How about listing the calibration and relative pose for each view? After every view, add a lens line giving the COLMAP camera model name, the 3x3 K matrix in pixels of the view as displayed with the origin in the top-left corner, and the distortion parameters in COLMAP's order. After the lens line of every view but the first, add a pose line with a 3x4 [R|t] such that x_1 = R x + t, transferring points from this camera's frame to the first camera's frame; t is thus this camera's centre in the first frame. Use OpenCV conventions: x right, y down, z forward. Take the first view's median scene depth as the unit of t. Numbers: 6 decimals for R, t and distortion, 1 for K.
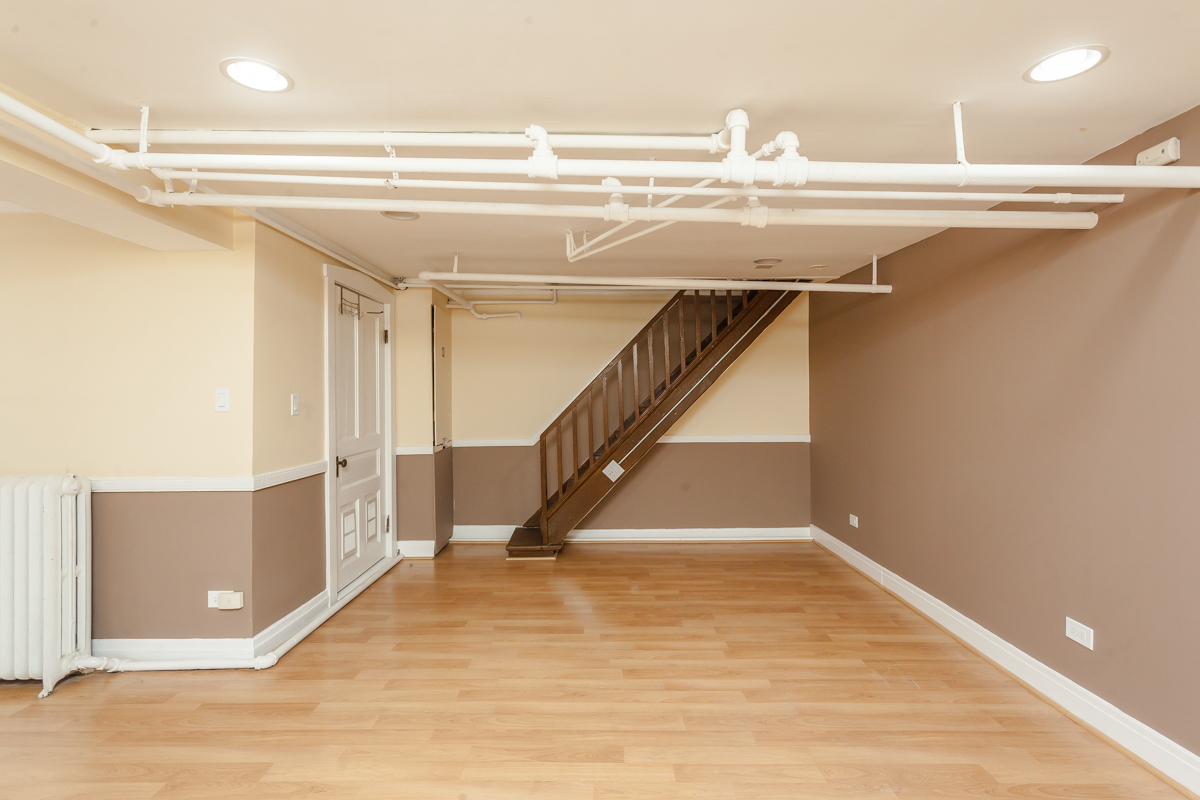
lens RADIAL K [[583.0, 0, 596.2], [0, 583.0, 392.1], [0, 0, 1]] dist [0.001221, 0.003210]
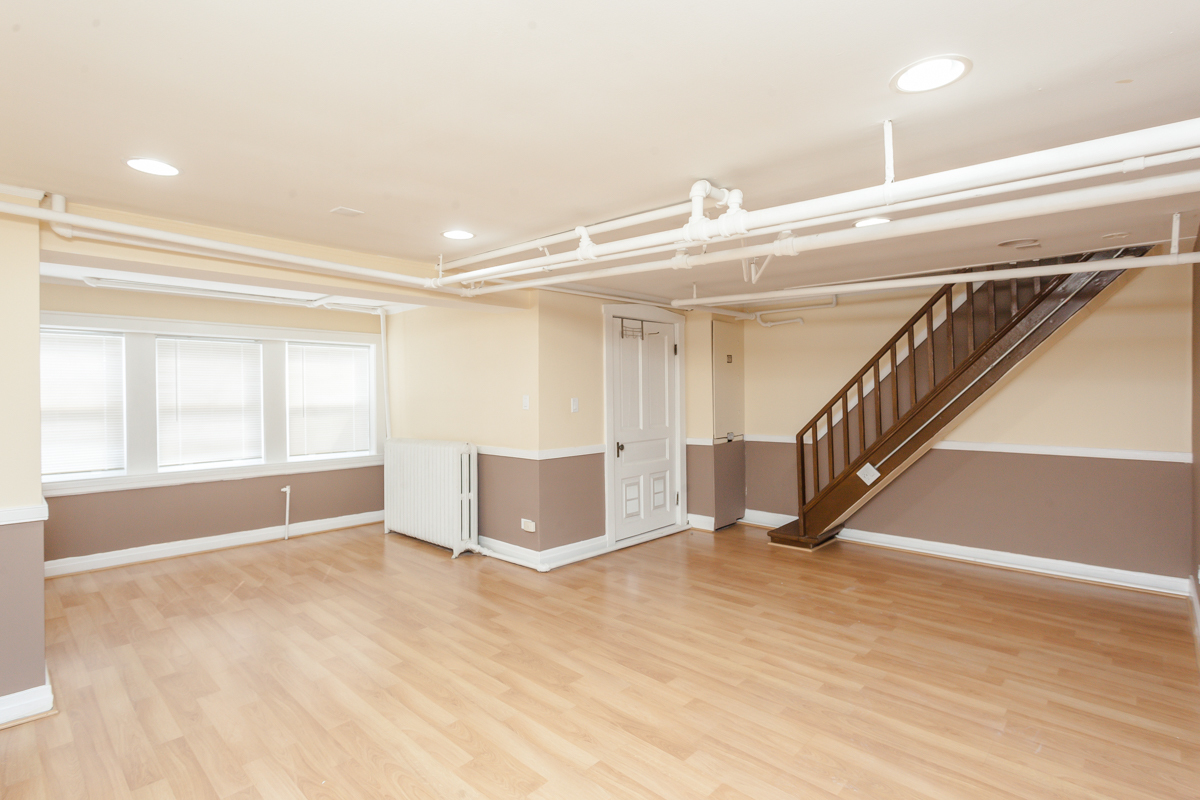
lens RADIAL K [[583.0, 0, 616.7], [0, 583.0, 394.8], [0, 0, 1]] dist [0.001221, 0.003210]
pose [[0.743953, 0.006195, -0.668203, 0.551825], [0.007112, 0.999827, 0.017188, -0.029517], [0.668194, -0.017539, 0.743781, -0.031309]]
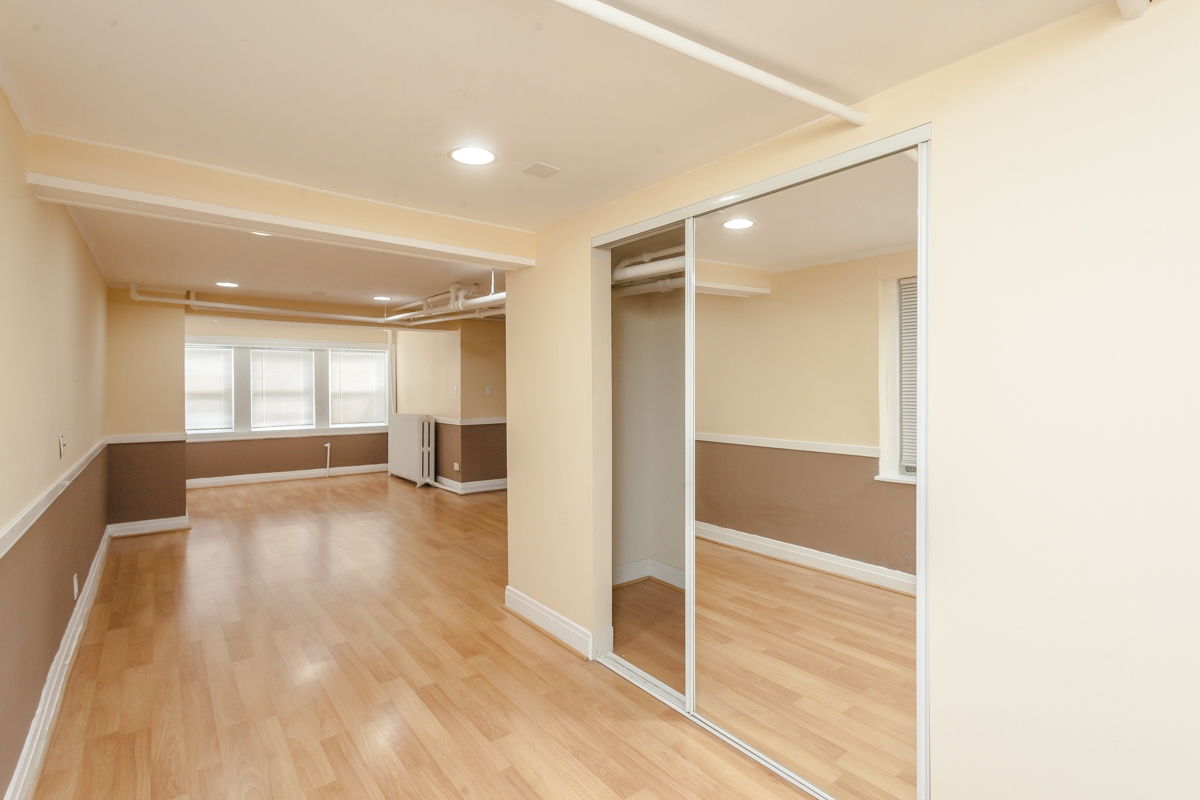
lens RADIAL K [[583.0, 0, 614.8], [0, 583.0, 383.7], [0, 0, 1]] dist [0.001221, 0.003210]
pose [[0.628711, 0.004165, -0.777628, 1.566272], [0.006238, 0.999926, 0.010399, -0.029418], [0.777614, -0.011389, 0.628639, -0.060523]]
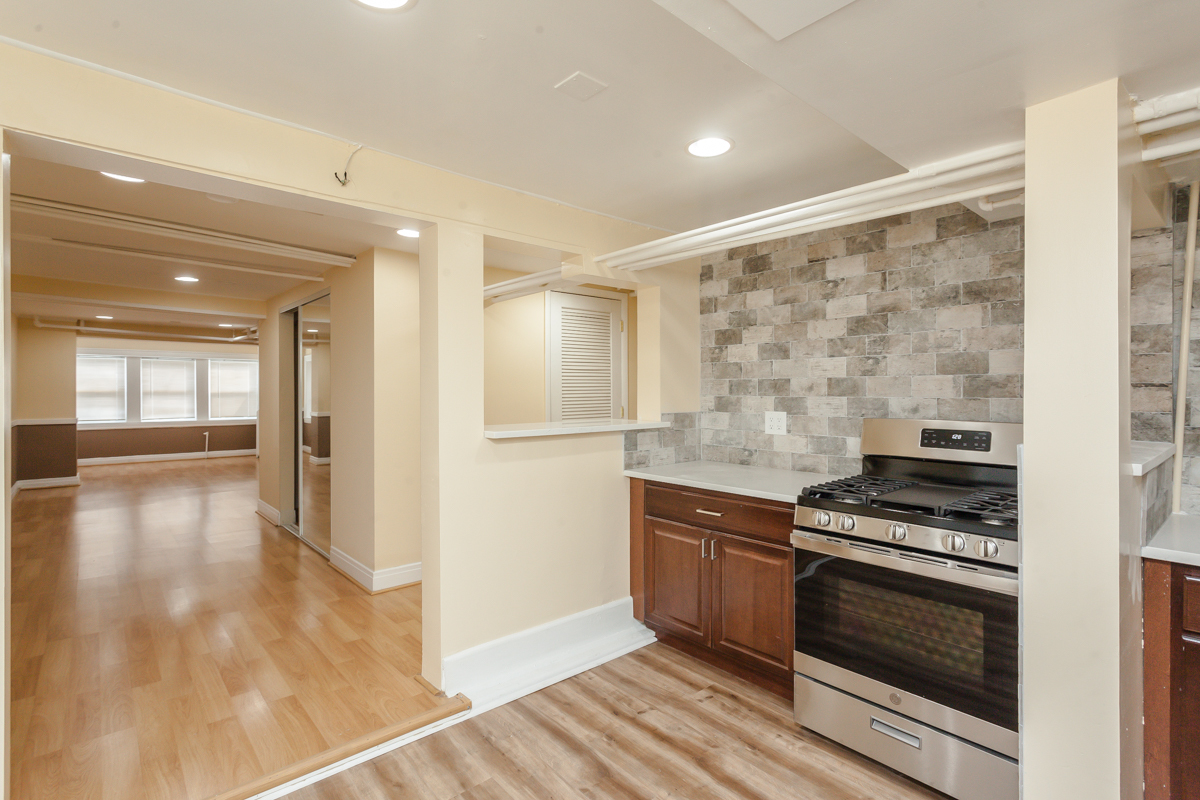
lens RADIAL K [[583.0, 0, 615.0], [0, 583.0, 385.8], [0, 0, 1]] dist [0.001221, 0.003210]
pose [[0.680198, 0.002167, -0.733026, 2.774249], [0.002341, 0.999984, 0.005128, -0.020391], [0.733025, -0.005204, 0.680182, 0.022365]]
